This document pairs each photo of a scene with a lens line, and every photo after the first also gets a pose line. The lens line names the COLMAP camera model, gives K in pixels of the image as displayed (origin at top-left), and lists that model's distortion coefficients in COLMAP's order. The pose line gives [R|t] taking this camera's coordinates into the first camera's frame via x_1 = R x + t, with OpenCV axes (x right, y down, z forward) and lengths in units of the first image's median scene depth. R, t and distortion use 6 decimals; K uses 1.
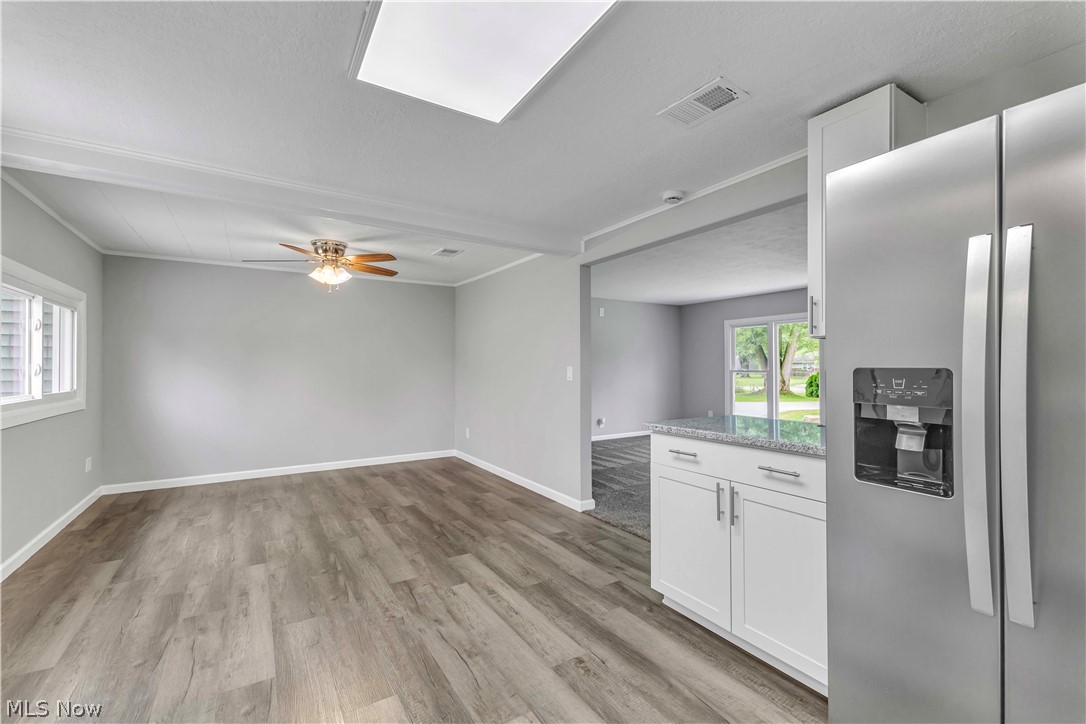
lens RADIAL K [[448.9, 0, 540.0], [0, 448.9, 365.7], [0, 0, 1]] dist [0.002330, 0.000315]
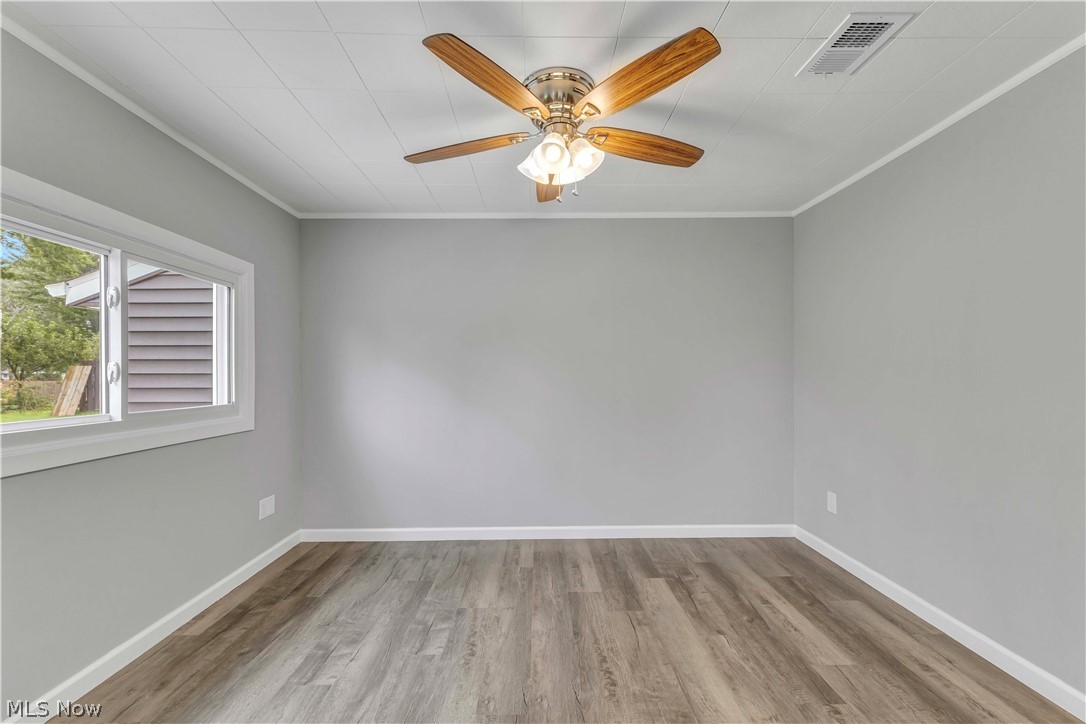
lens RADIAL K [[457.8, 0, 543.5], [0, 457.8, 371.9], [0, 0, 1]] dist [0.002275, 0.000361]
pose [[0.849545, -0.006689, -0.527474, -0.244029], [0.005978, 0.999977, -0.003053, 0.010534], [0.527482, -0.000559, 0.849566, 0.609713]]
